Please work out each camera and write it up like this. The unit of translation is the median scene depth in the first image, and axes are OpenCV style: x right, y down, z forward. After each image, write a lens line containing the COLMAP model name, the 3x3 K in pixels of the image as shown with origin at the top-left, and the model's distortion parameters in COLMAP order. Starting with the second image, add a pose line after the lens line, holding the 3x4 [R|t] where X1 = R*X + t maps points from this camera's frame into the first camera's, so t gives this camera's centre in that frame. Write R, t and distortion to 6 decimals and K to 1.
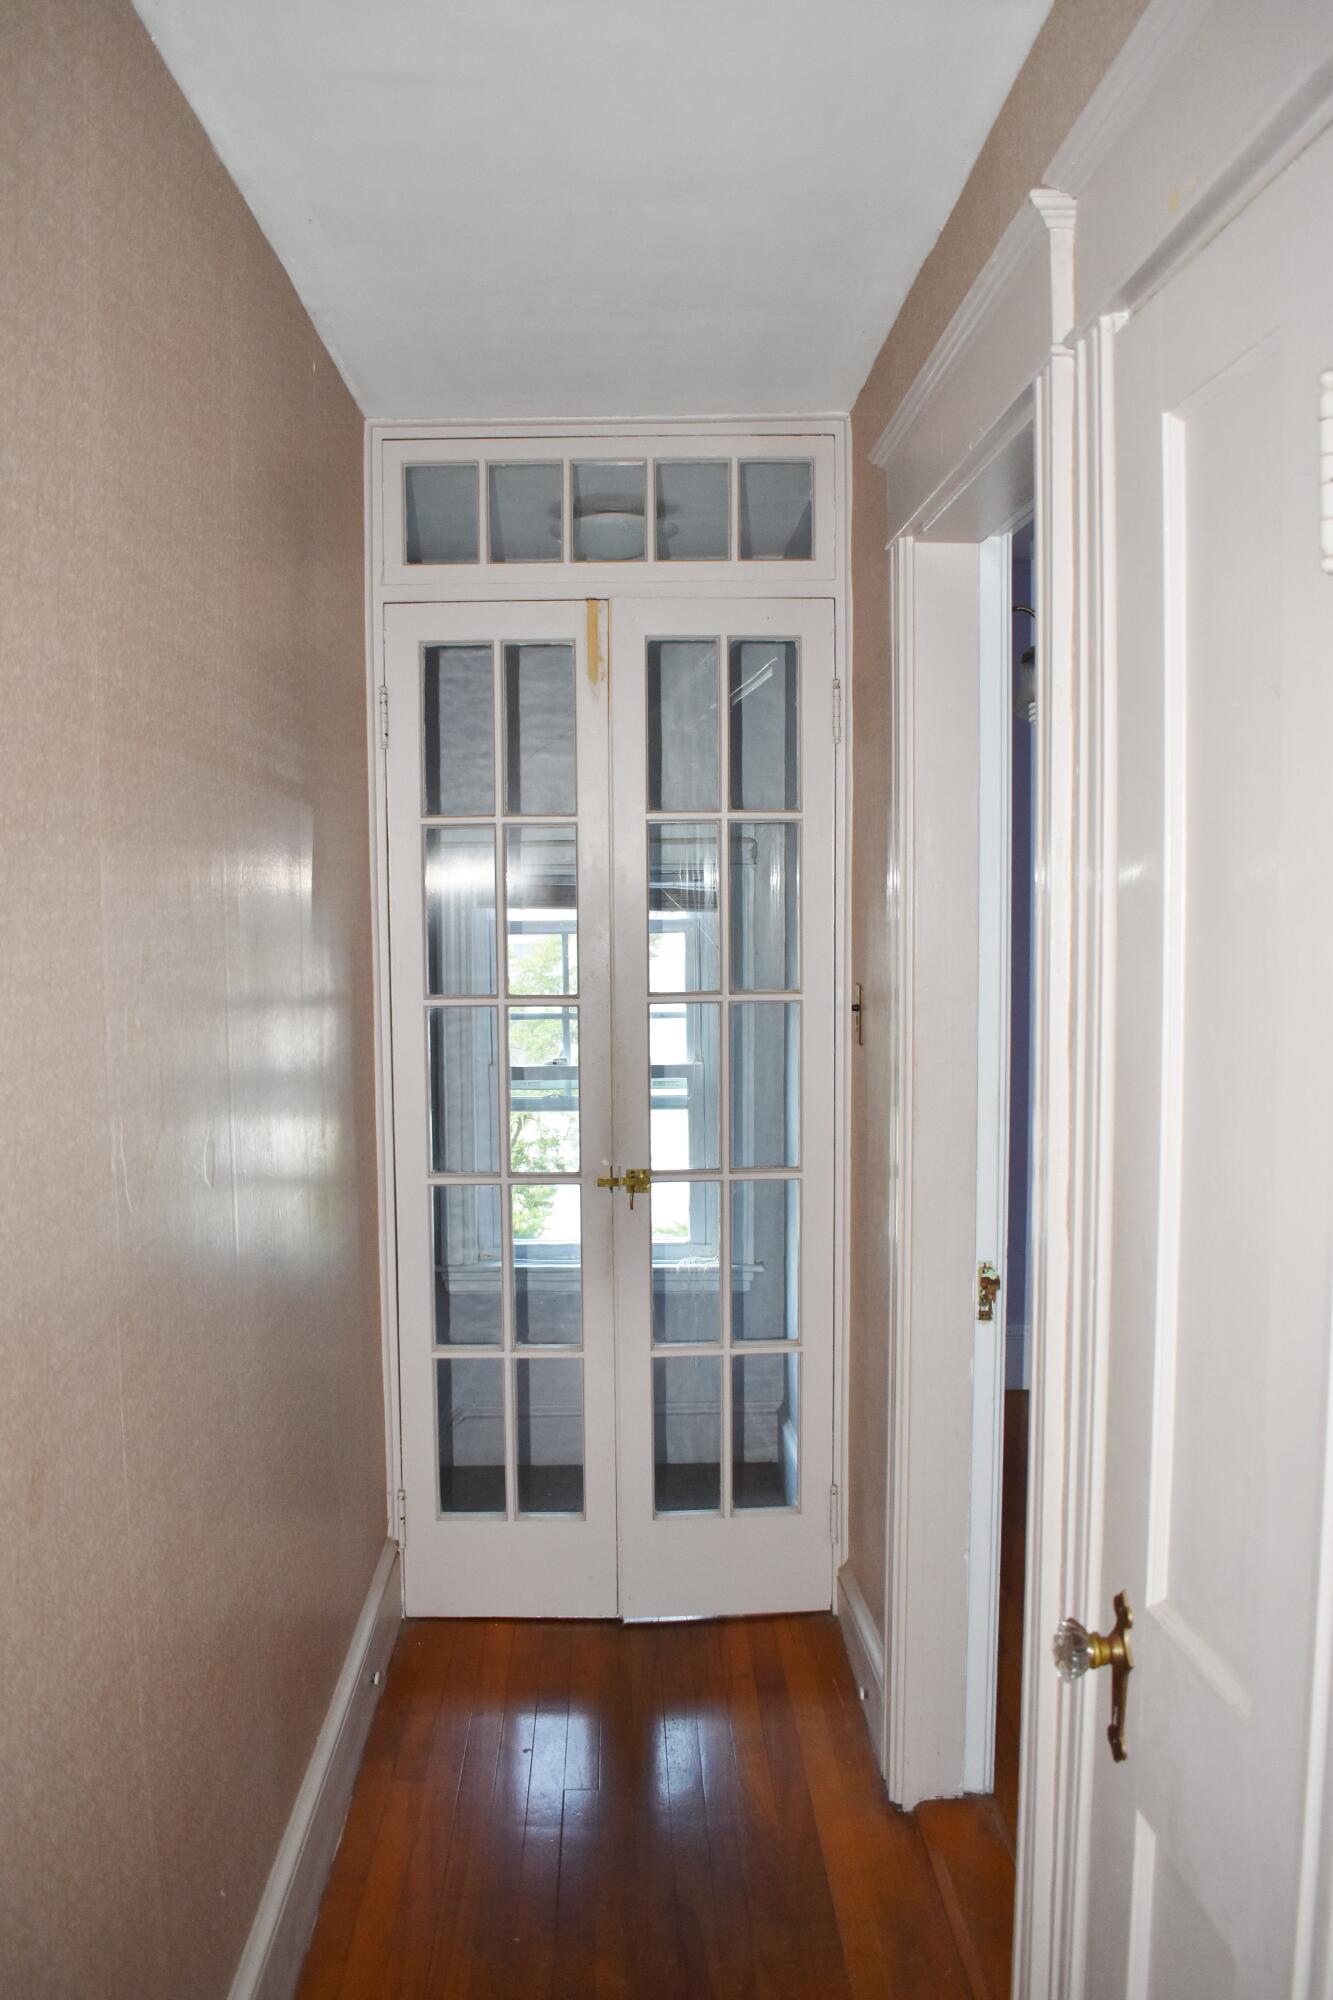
lens RADIAL K [[1561.4, 0, 666.5], [0, 1561.4, 1000.0], [0, 0, 1]] dist [-0.100529, 0.019151]
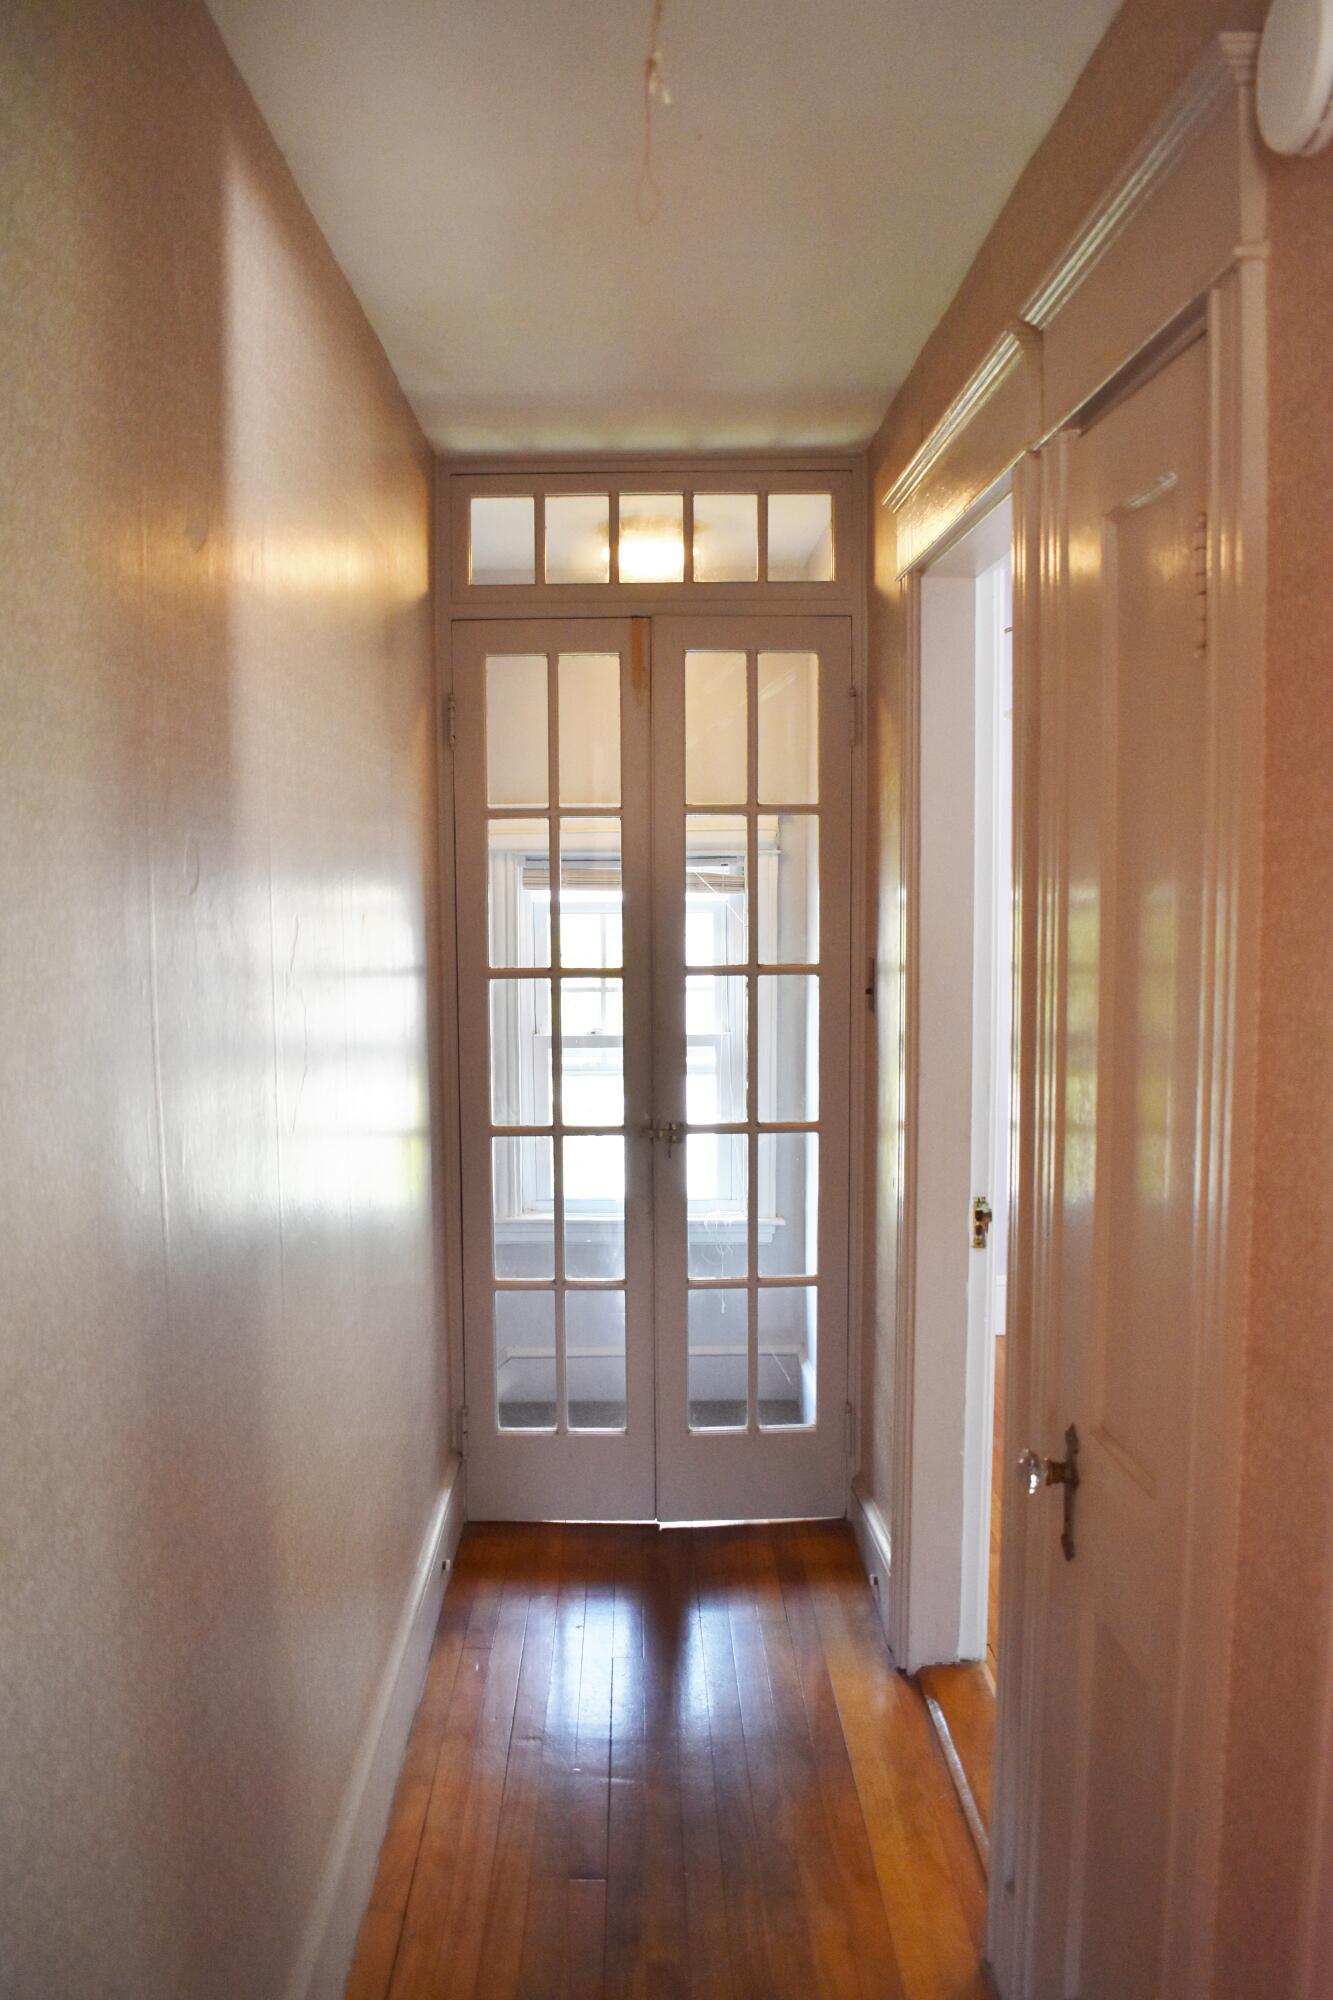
lens RADIAL K [[1561.4, 0, 666.5], [0, 1561.4, 1000.0], [0, 0, 1]] dist [-0.100529, 0.019151]
pose [[0.999941, 0.002799, -0.010451, -0.014749], [-0.002673, 0.999925, 0.011978, 0.006971], [0.010483, -0.011949, 0.999874, -0.143123]]
